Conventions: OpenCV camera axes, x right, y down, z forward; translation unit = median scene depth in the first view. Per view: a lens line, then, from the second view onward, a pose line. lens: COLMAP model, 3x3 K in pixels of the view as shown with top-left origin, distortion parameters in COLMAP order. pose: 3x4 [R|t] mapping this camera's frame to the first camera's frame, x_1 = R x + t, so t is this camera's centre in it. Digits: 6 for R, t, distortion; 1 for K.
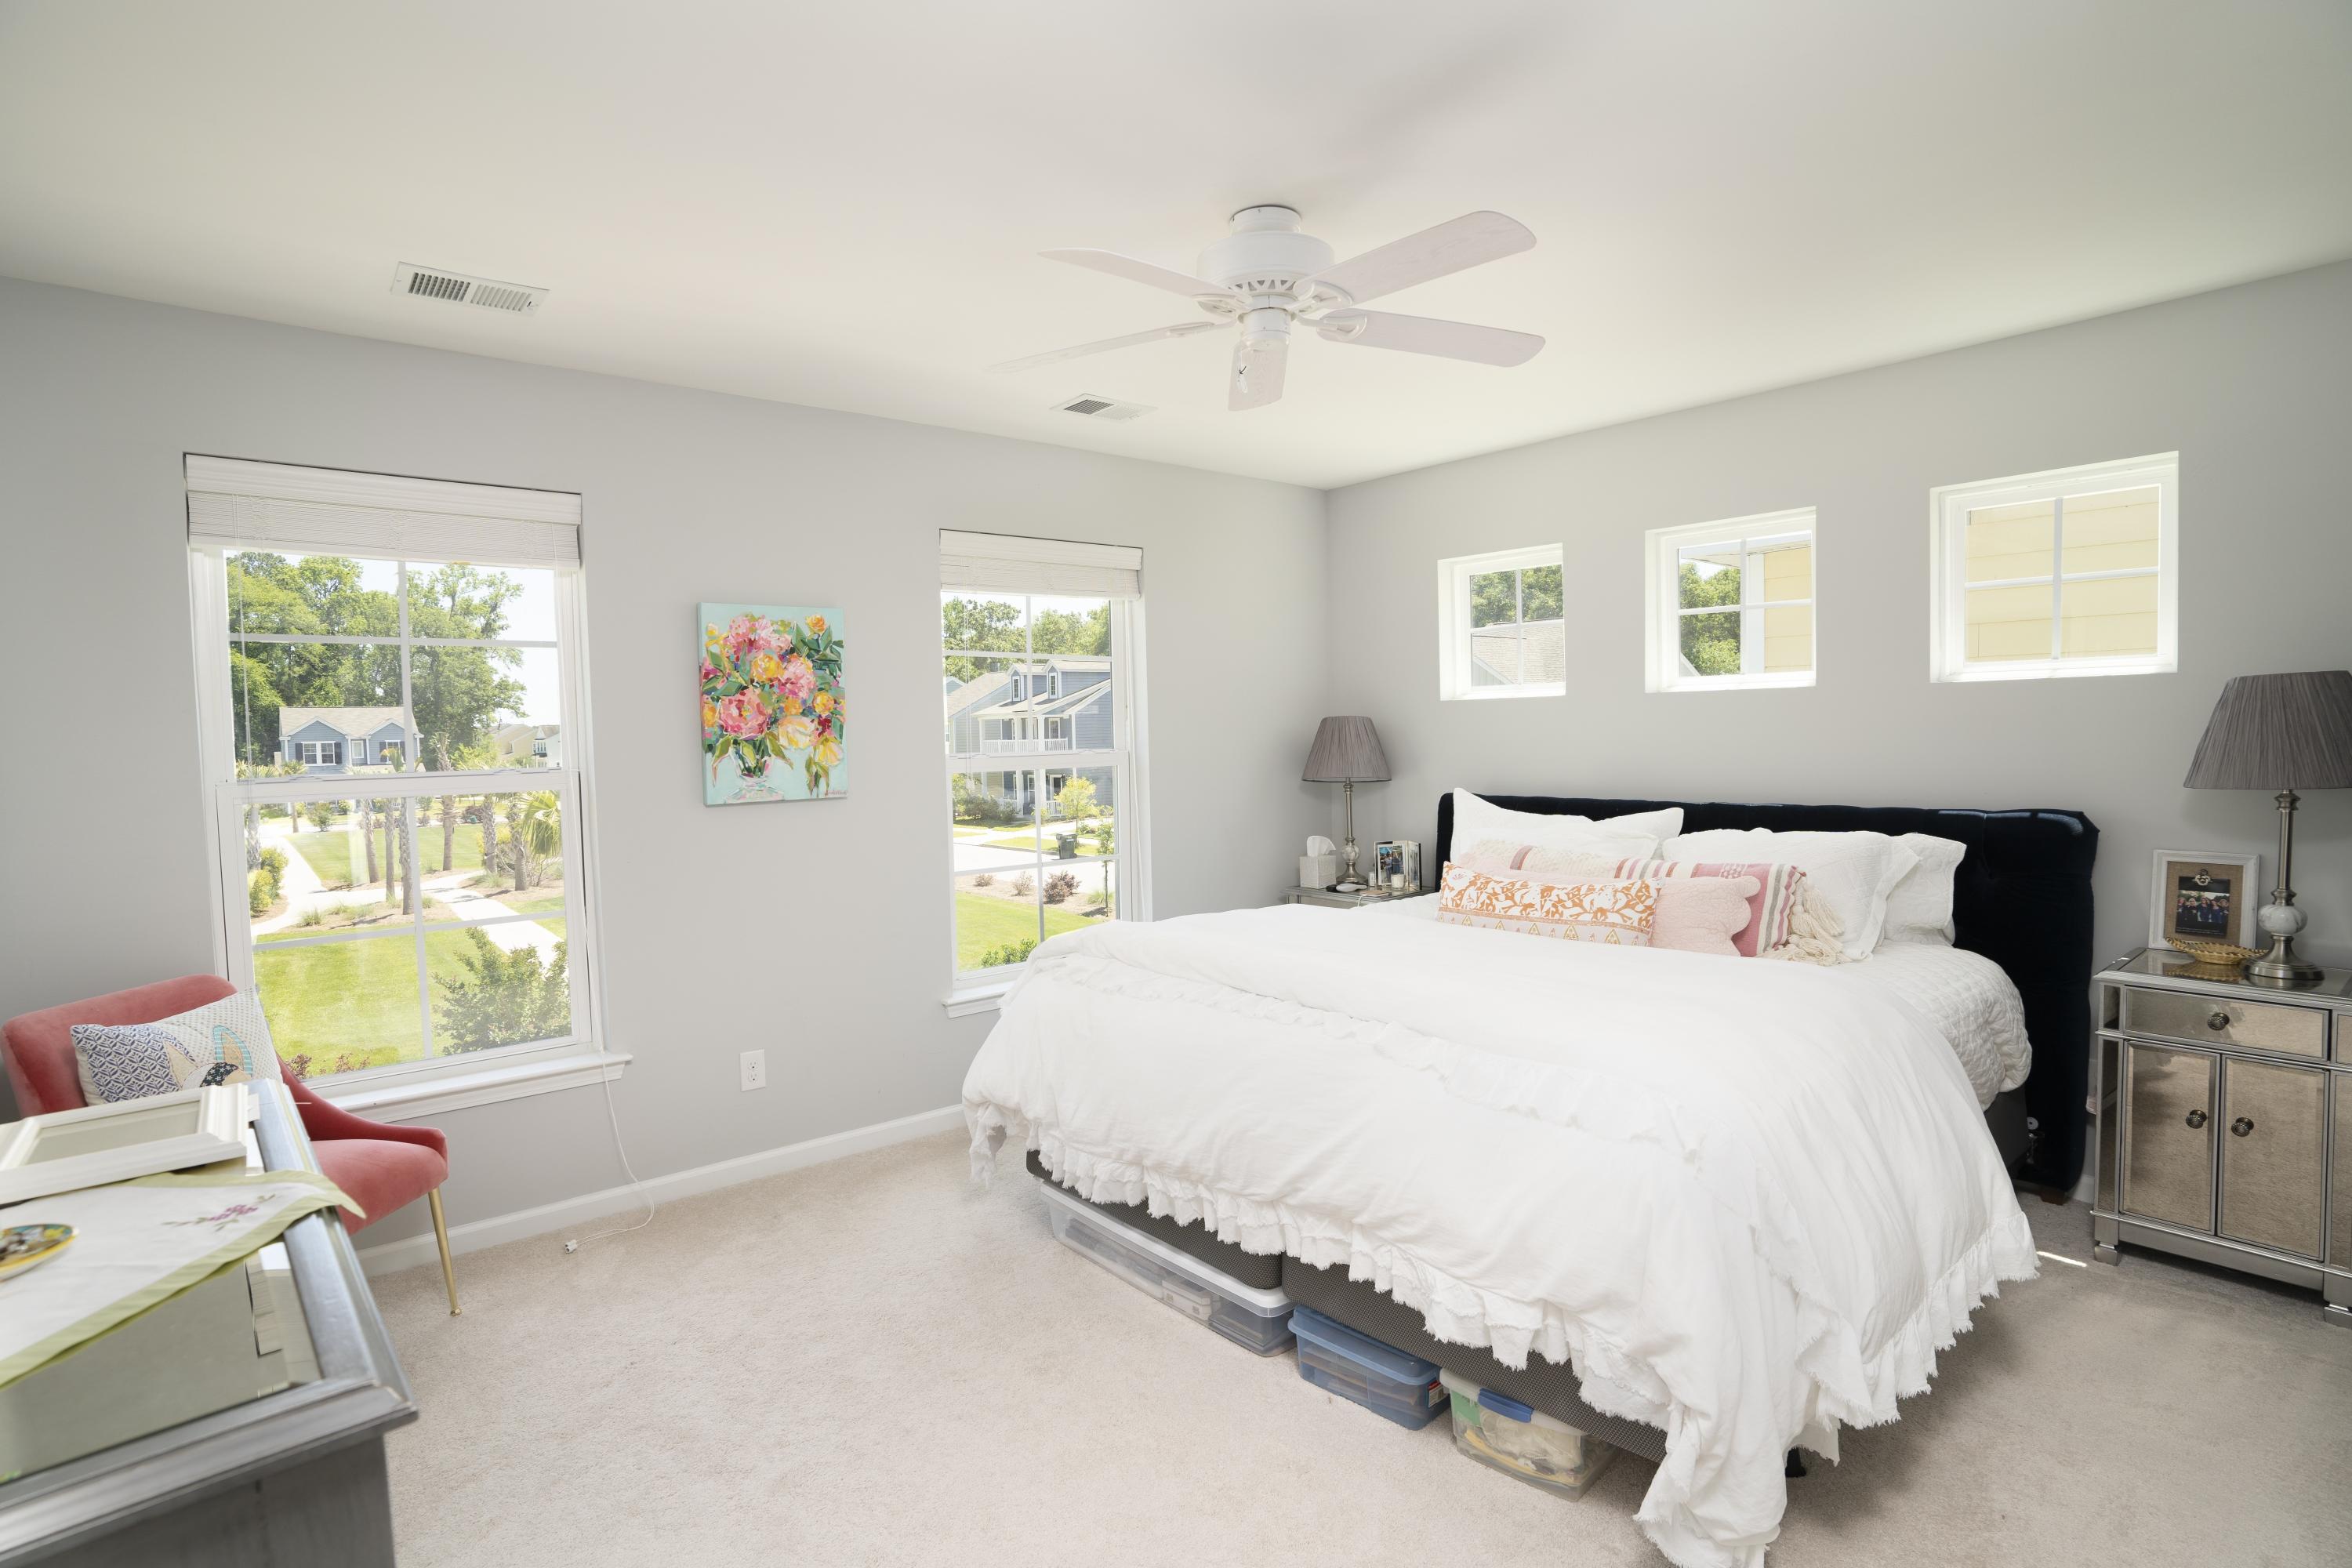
lens RADIAL K [[1126.9, 0, 1174.1], [0, 1126.9, 781.9], [0, 0, 1]] dist [-0.000565, 0.000111]
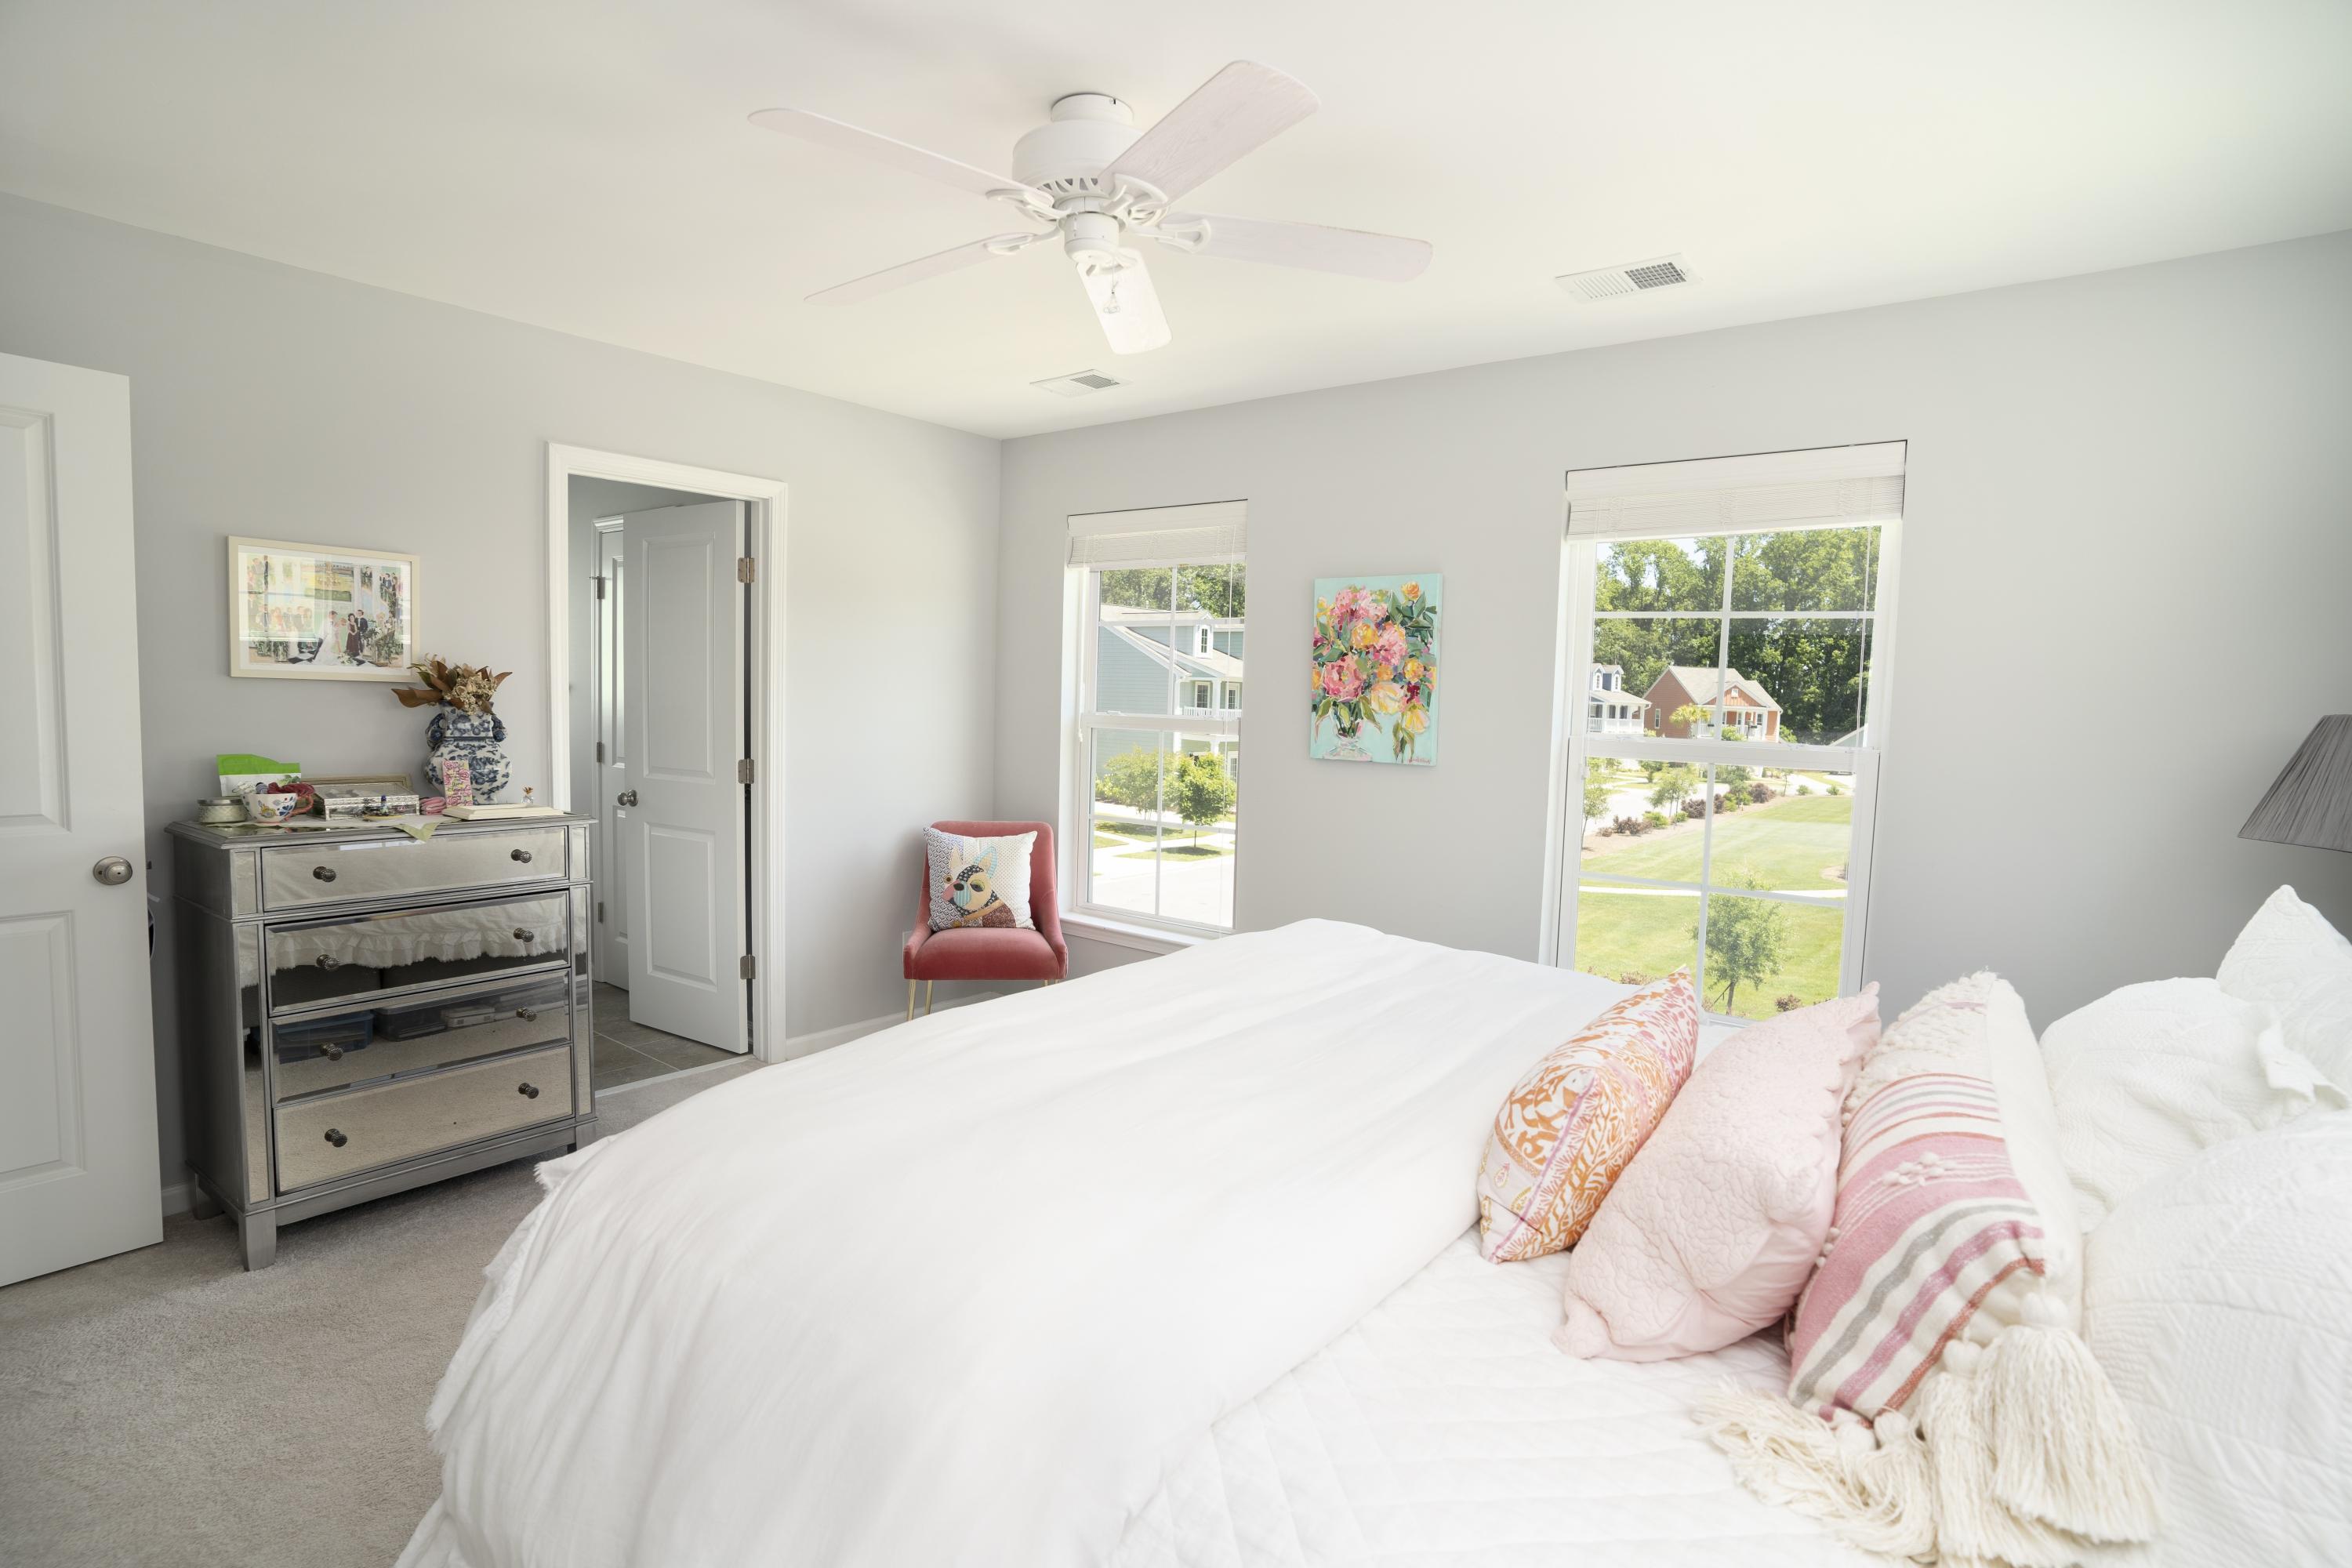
lens RADIAL K [[1165.8, 0, 1165.3], [0, 1165.8, 787.0], [0, 0, 1]] dist [-0.062264, 0.026248]
pose [[0.241693, 0.109005, -0.964211, 0.659961], [-0.080470, 0.992499, 0.092032, -0.045007], [0.967010, 0.055347, 0.248652, 0.549069]]
